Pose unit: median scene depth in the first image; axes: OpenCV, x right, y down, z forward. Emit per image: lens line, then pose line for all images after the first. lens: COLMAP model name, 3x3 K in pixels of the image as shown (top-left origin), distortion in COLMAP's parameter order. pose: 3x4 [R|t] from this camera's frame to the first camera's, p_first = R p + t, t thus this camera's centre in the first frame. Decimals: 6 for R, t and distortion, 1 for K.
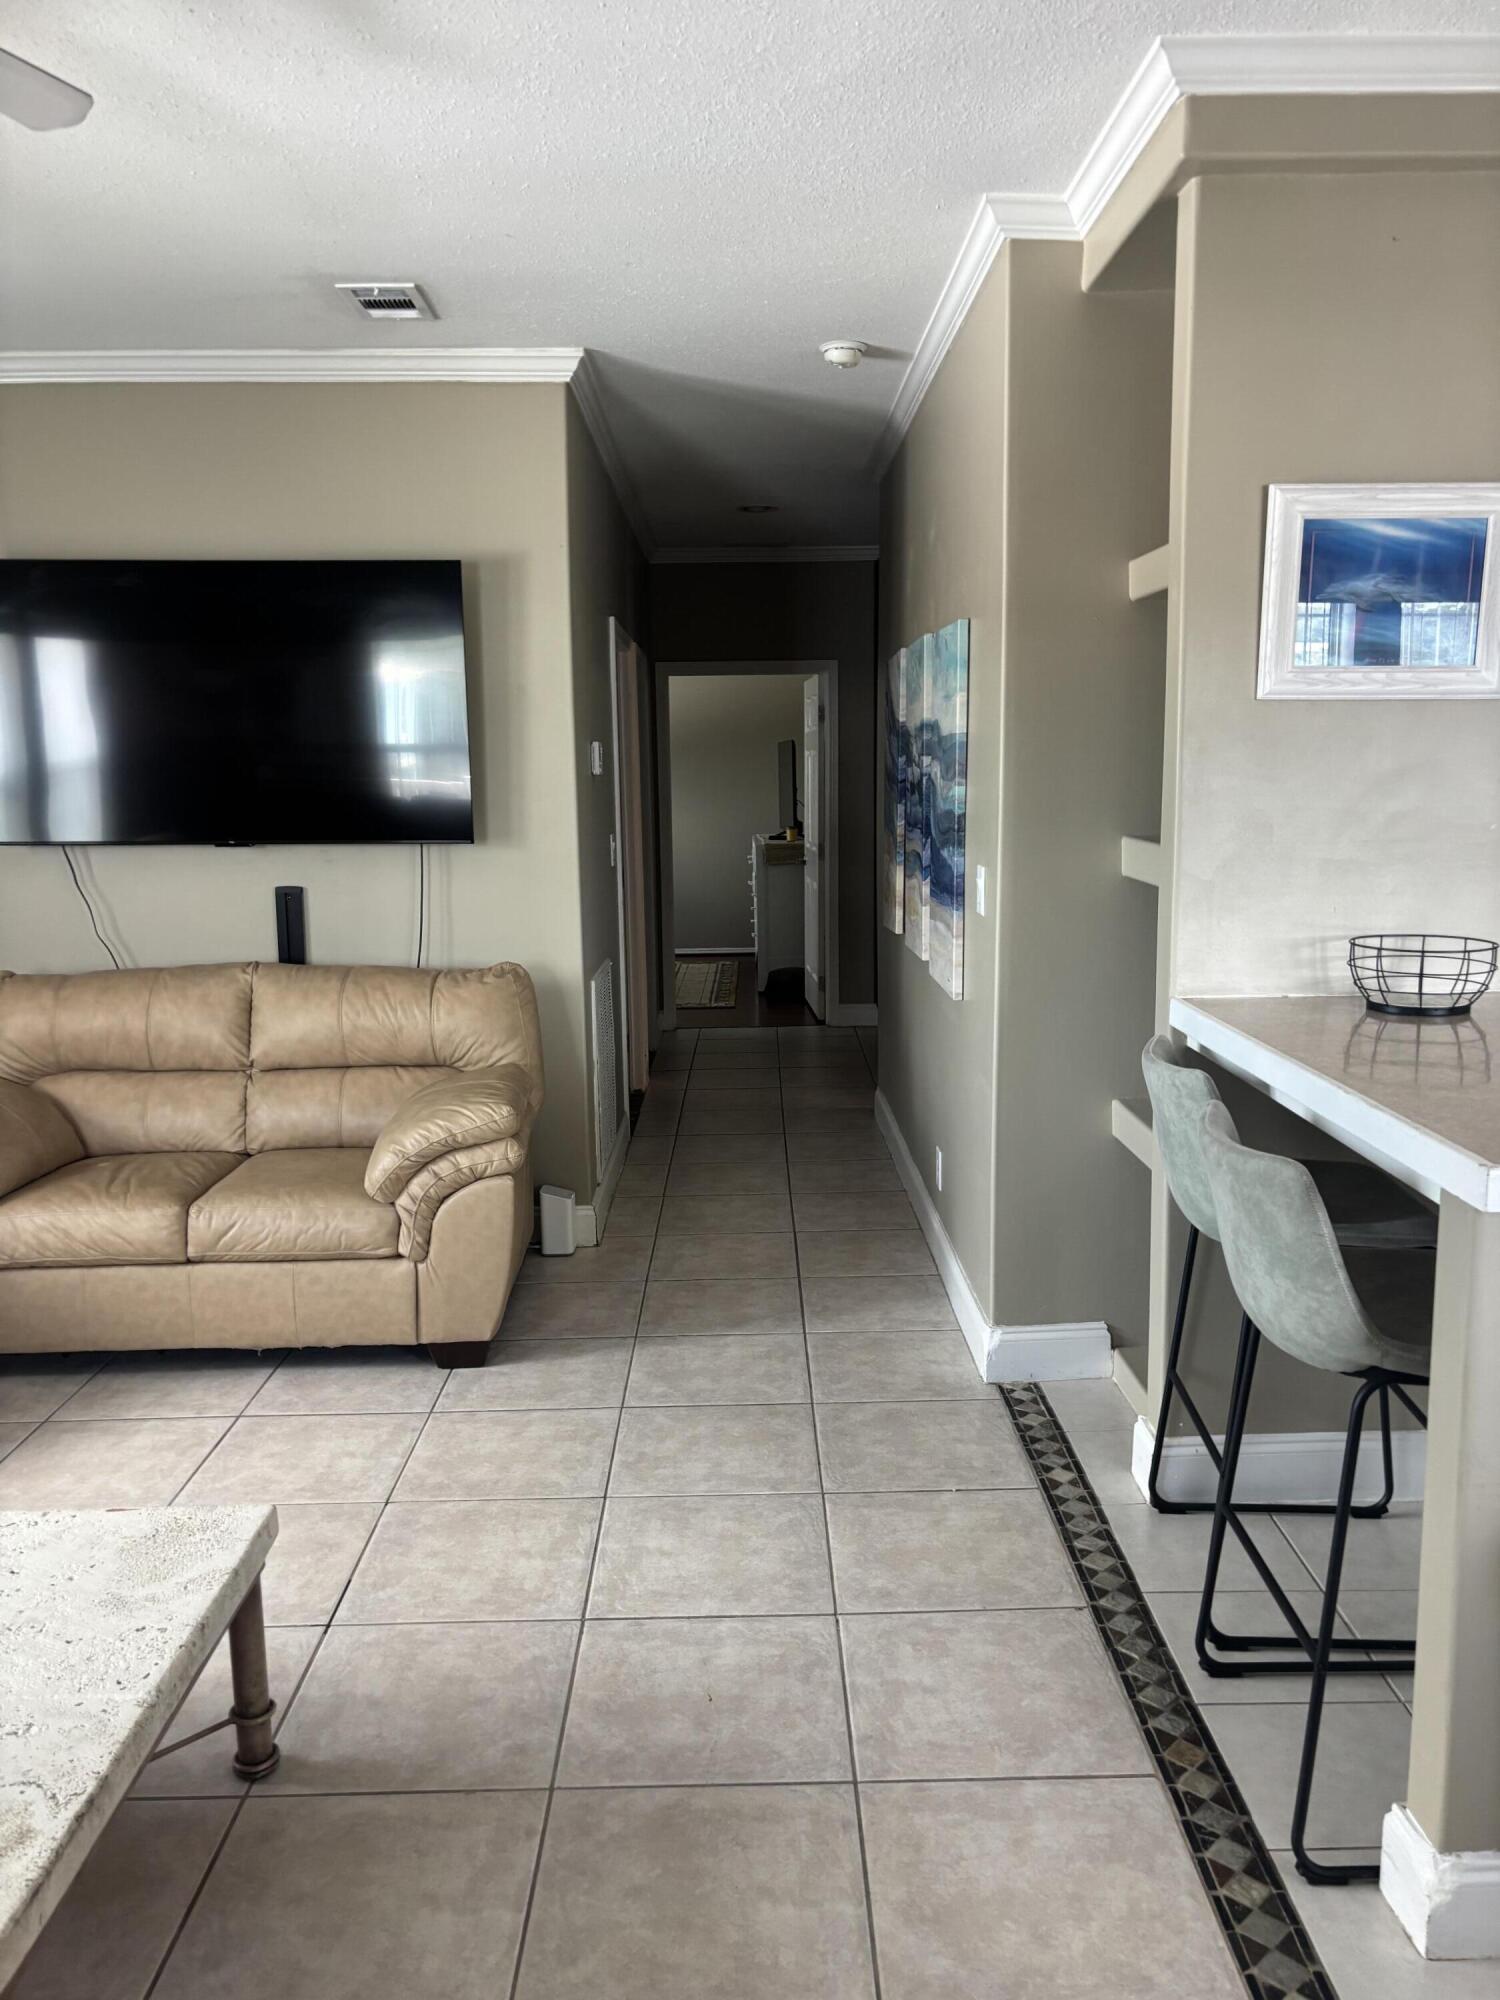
lens RADIAL K [[1508.0, 0, 760.8], [0, 1508.0, 1002.5], [0, 0, 1]] dist [0.032709, -0.048210]
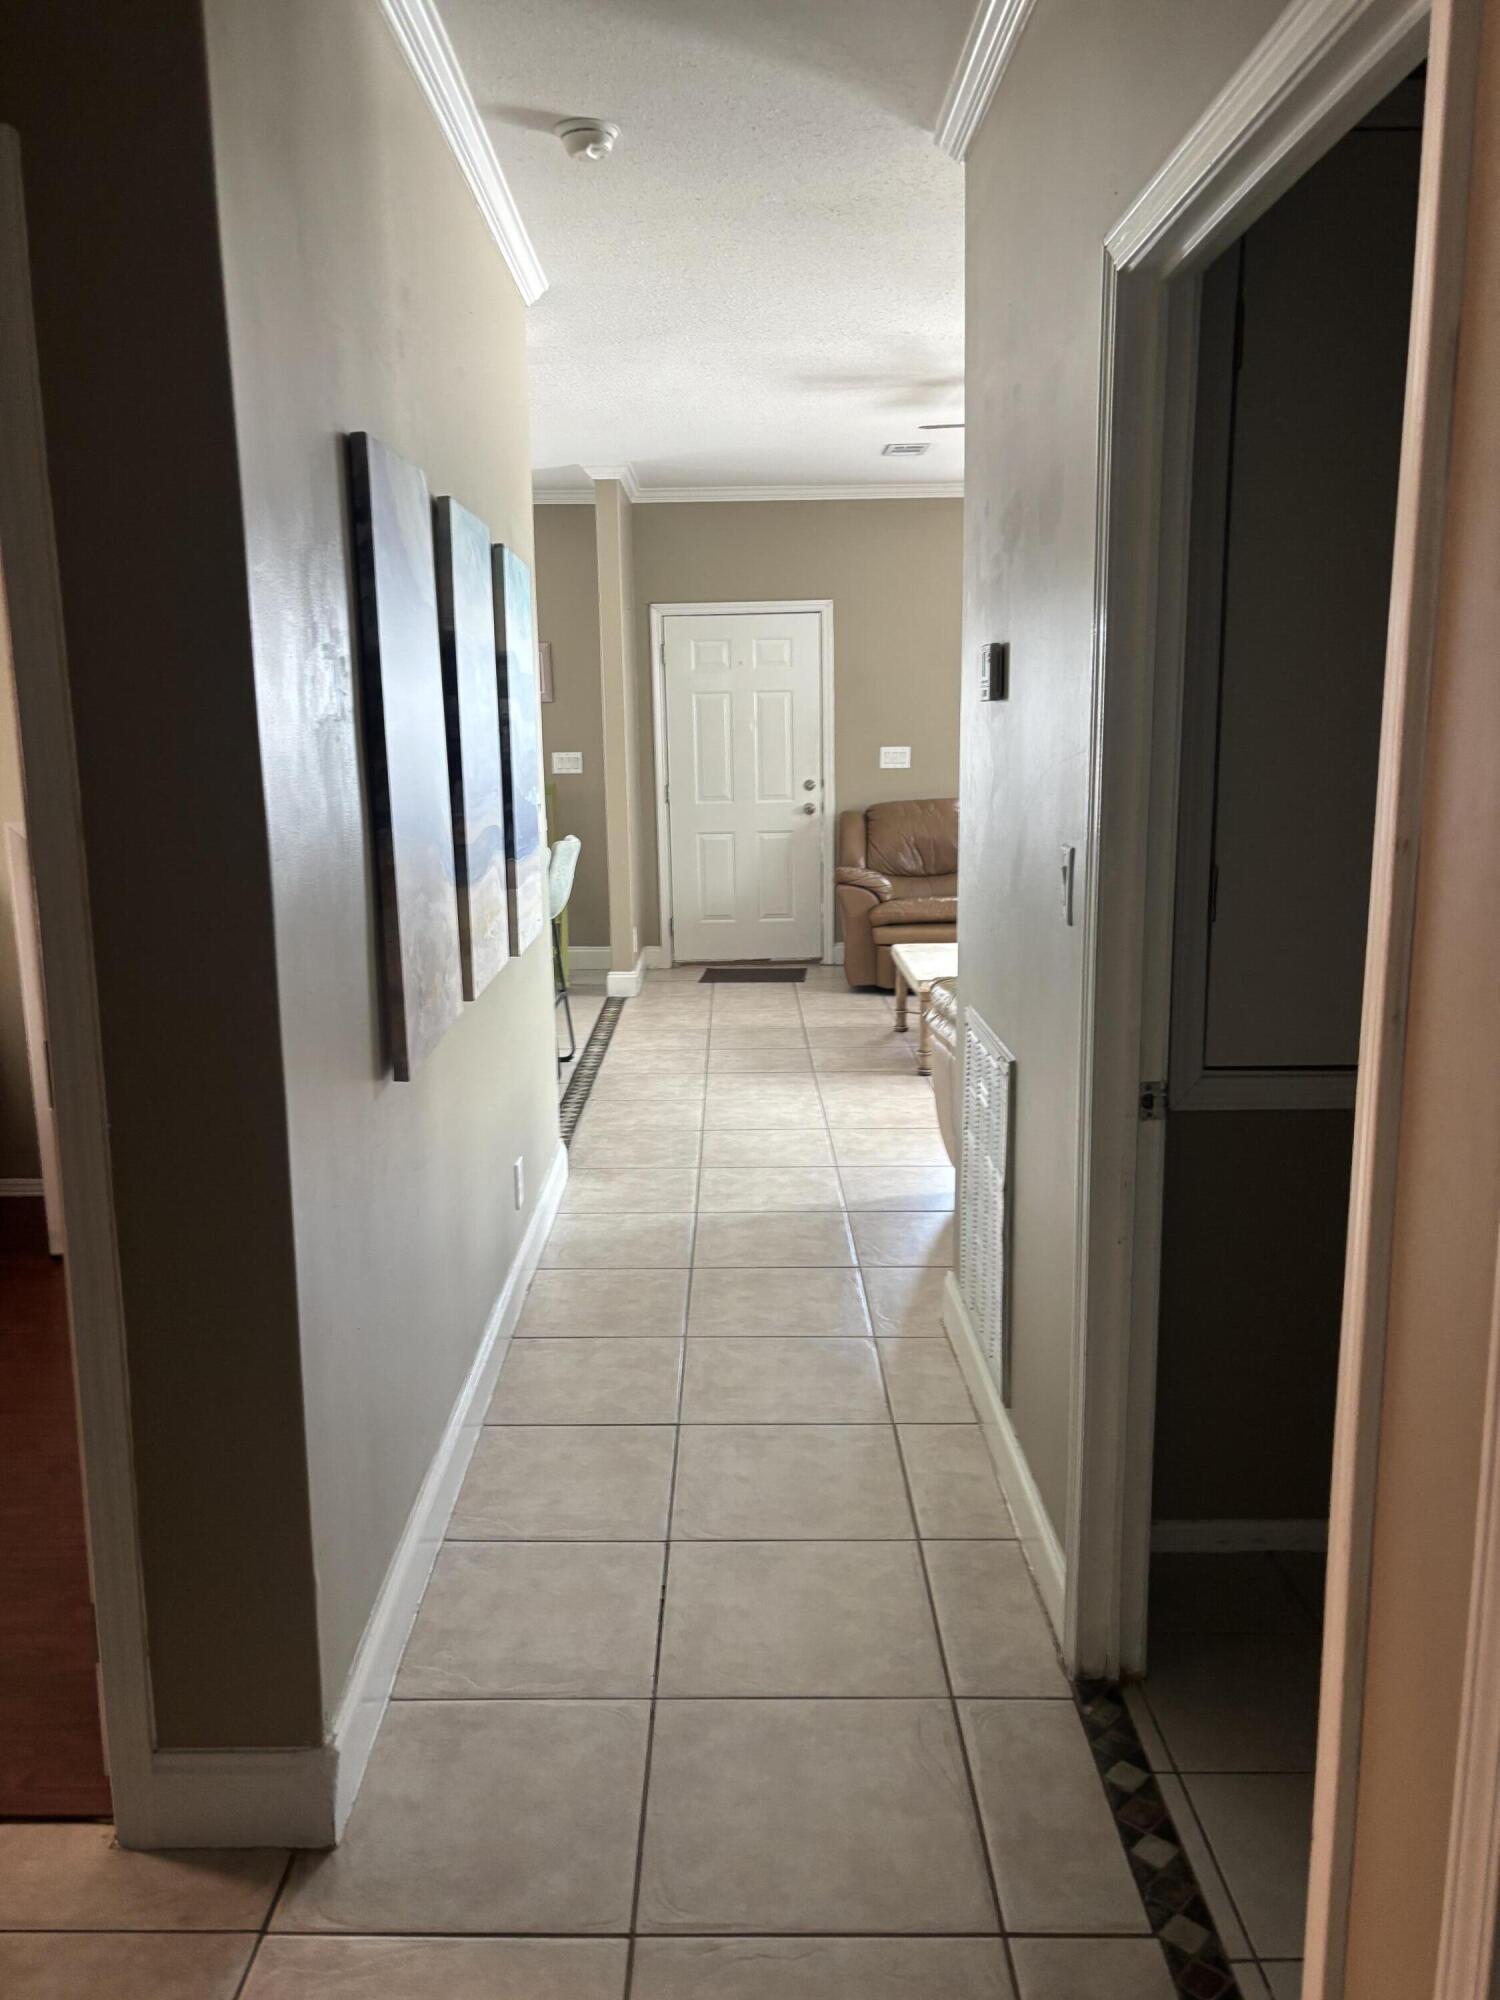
lens RADIAL K [[1508.0, 0, 745.1], [0, 1508.0, 1014.9], [0, 0, 1]] dist [0.032709, -0.048210]
pose [[-0.999639, 0.024674, 0.010622, -0.030926], [0.026811, 0.941116, 0.337020, -0.394955], [-0.001681, 0.337184, -0.941437, 2.678905]]
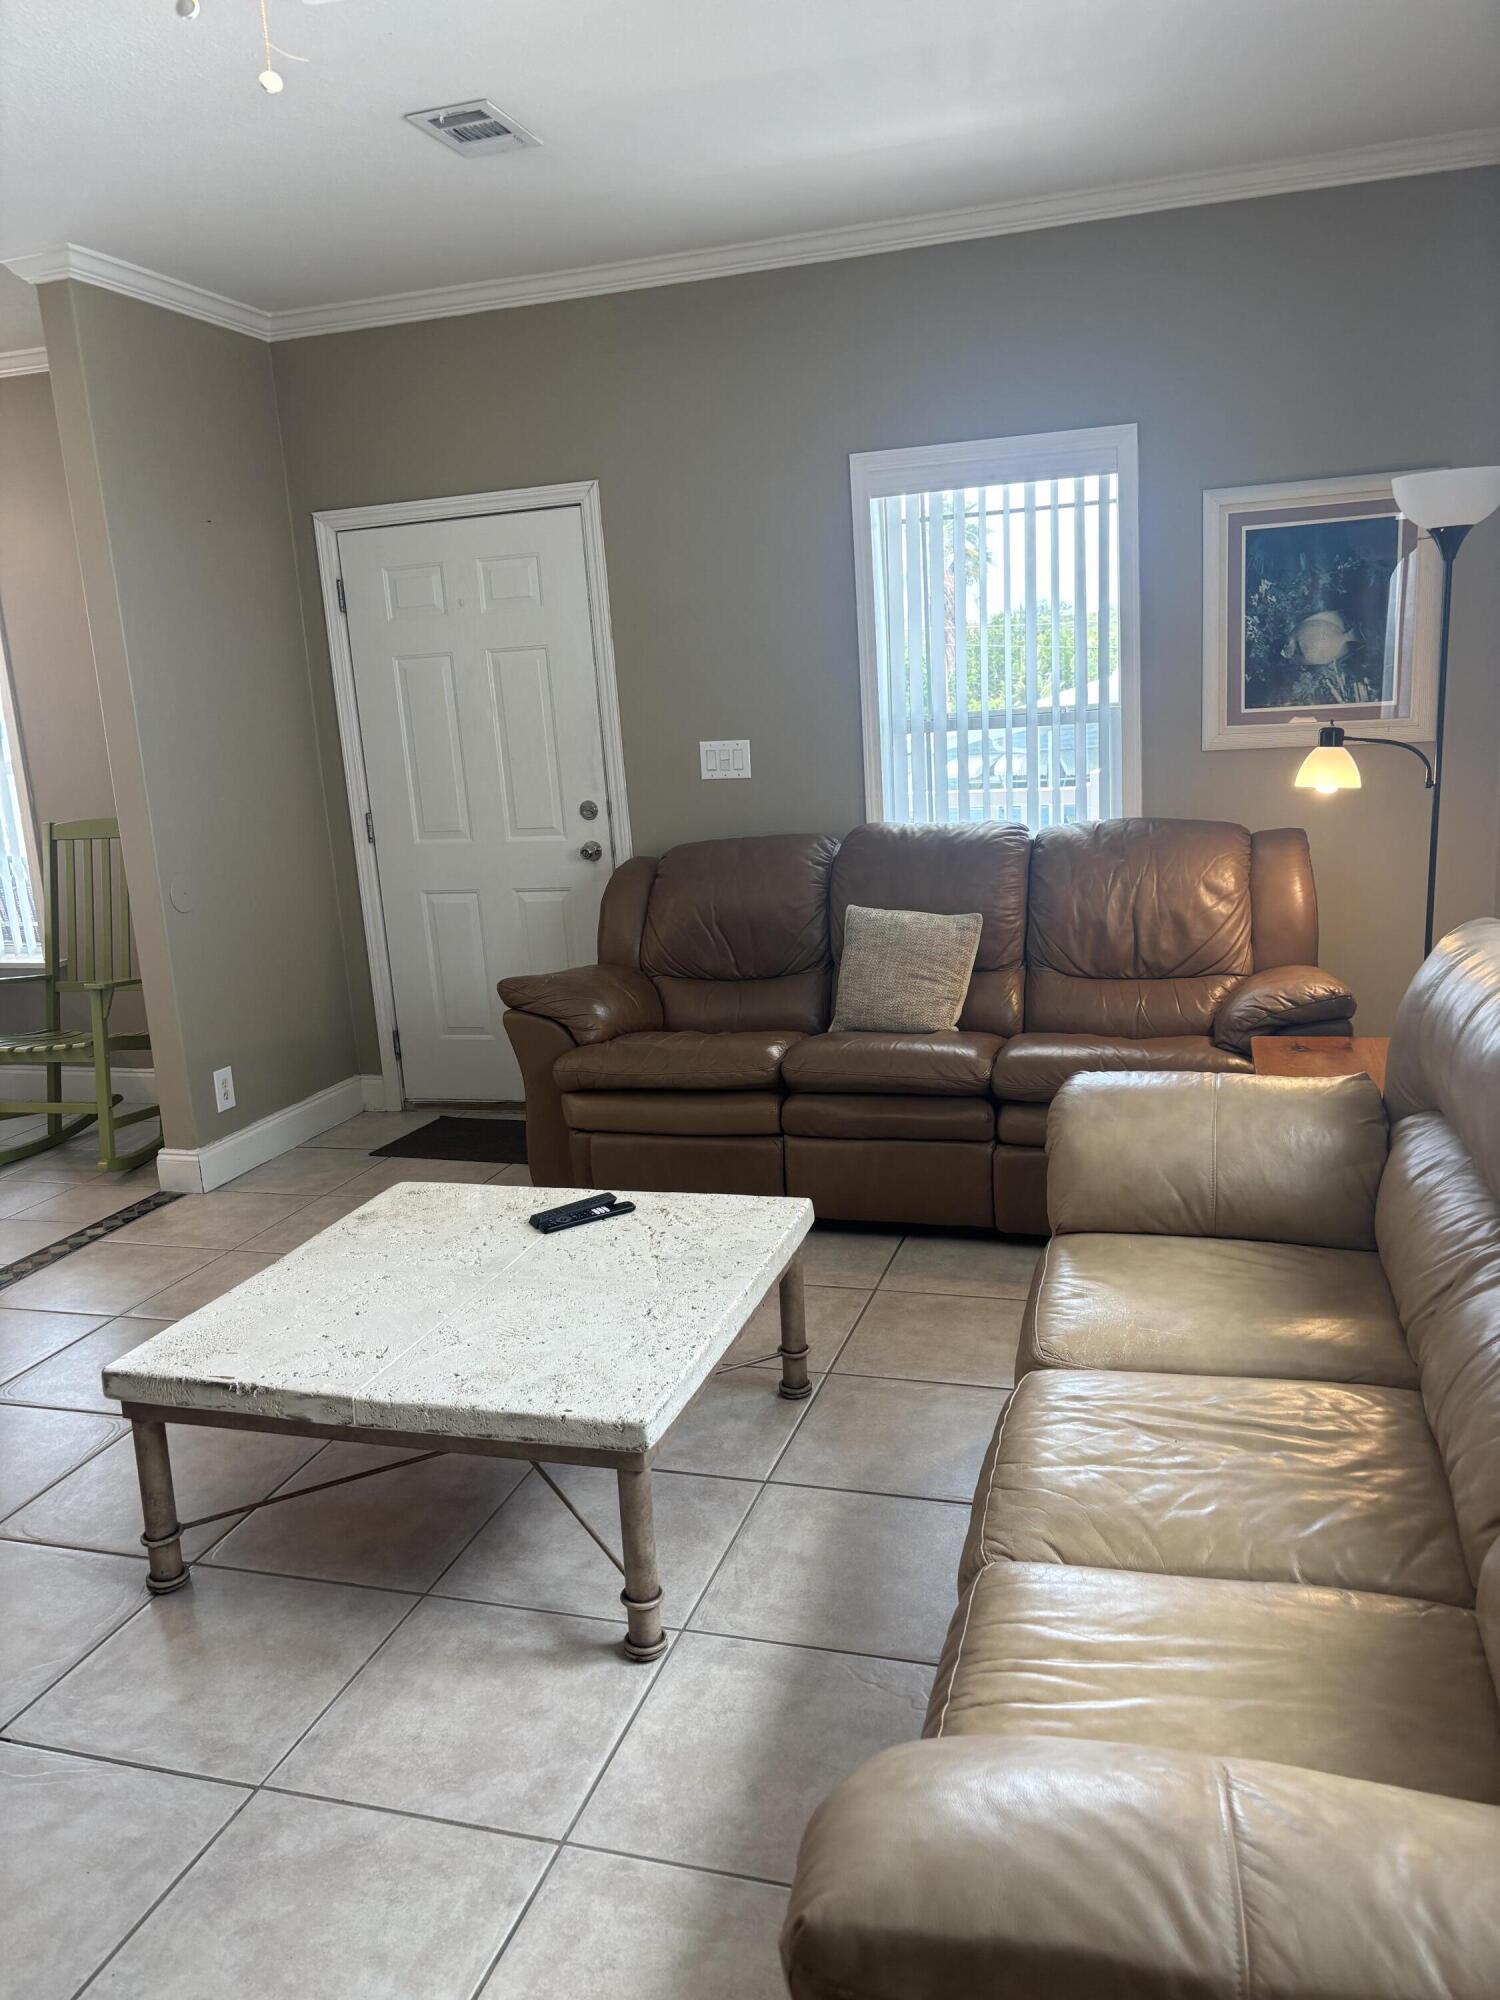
lens RADIAL K [[1508.0, 0, 763.7], [0, 1508.0, 1009.2], [0, 0, 1]] dist [0.032709, -0.048210]
pose [[-0.953427, 0.001259, 0.301622, -0.825729], [0.108915, 0.933958, 0.340382, -0.171537], [-0.281274, 0.357380, -0.890598, 1.309025]]
